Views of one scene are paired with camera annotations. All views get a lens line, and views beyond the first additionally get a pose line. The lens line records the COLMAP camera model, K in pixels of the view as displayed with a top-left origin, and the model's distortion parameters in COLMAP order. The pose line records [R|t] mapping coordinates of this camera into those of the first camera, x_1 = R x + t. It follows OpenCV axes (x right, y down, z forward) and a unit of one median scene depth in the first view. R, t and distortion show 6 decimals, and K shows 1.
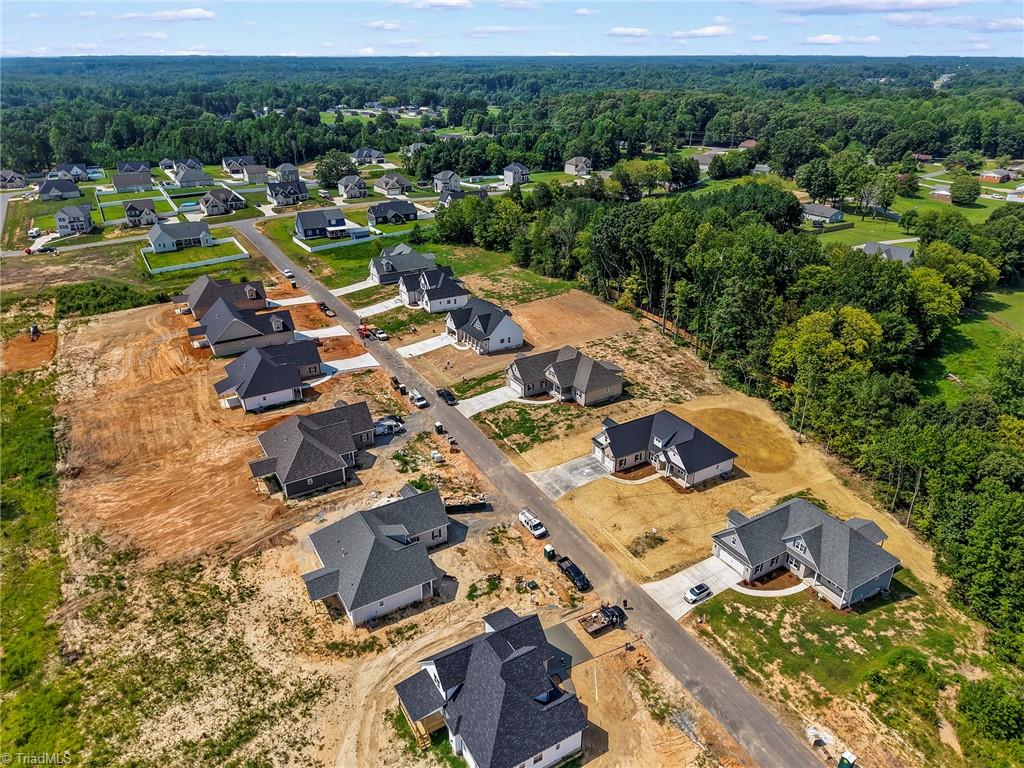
lens RADIAL K [[694.1, 0, 512.0], [0, 694.1, 384.0], [0, 0, 1]] dist [0.046302, -0.061177]
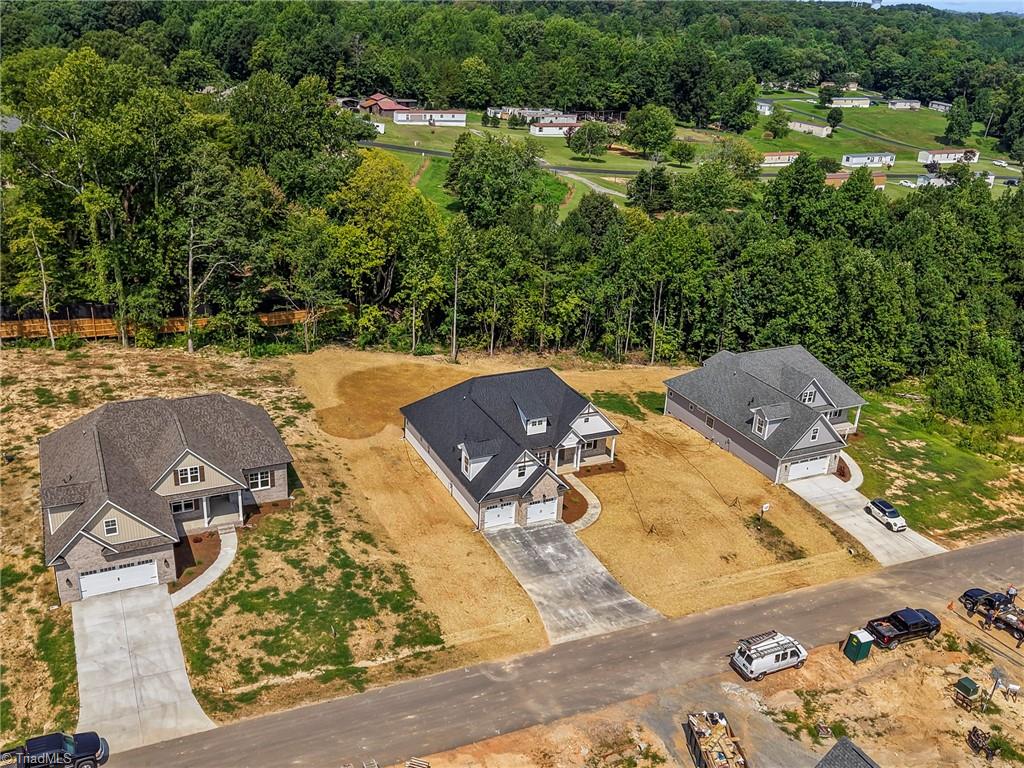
lens RADIAL K [[933.5, 0, 512.0], [0, 933.5, 384.0], [0, 0, 1]] dist [0.103401, -0.194004]
pose [[0.083625, -0.384993, 0.919123, -0.338956], [0.386328, 0.862744, 0.326228, -0.143688], [-0.918563, 0.327802, 0.220881, 0.727432]]
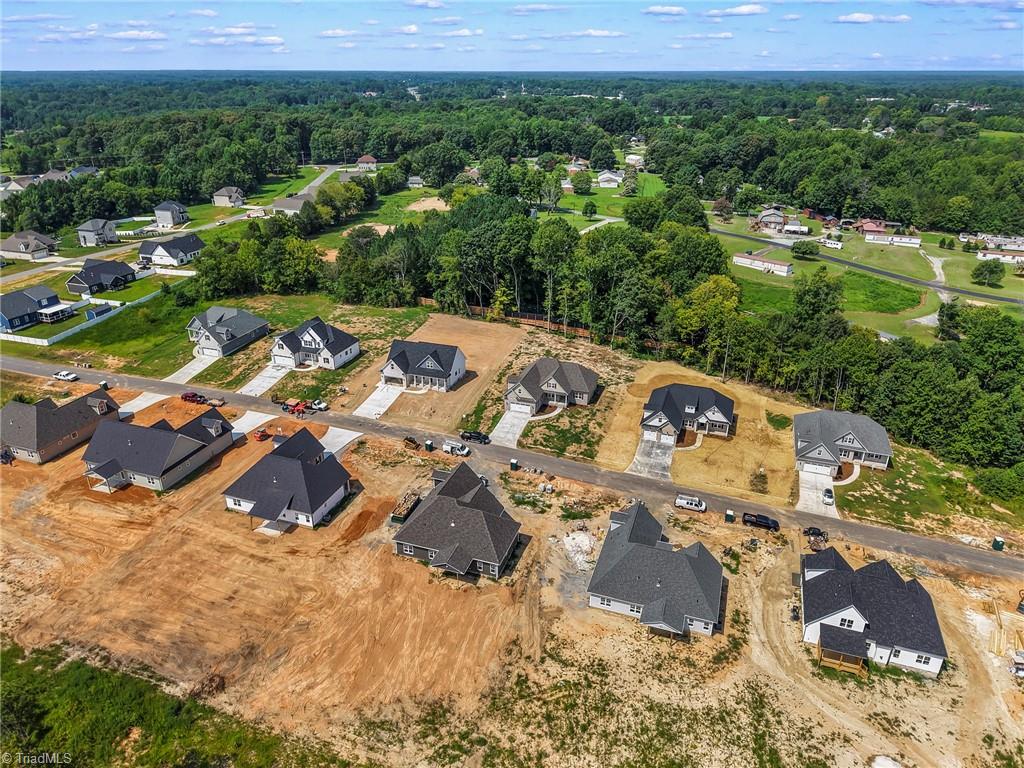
lens RADIAL K [[694.1, 0, 512.0], [0, 694.1, 384.0], [0, 0, 1]] dist [0.046302, -0.061177]
pose [[0.761768, -0.267187, 0.590188, -0.609242], [0.277416, 0.957776, 0.075533, -0.112868], [-0.585449, 0.106189, 0.803725, 0.180029]]
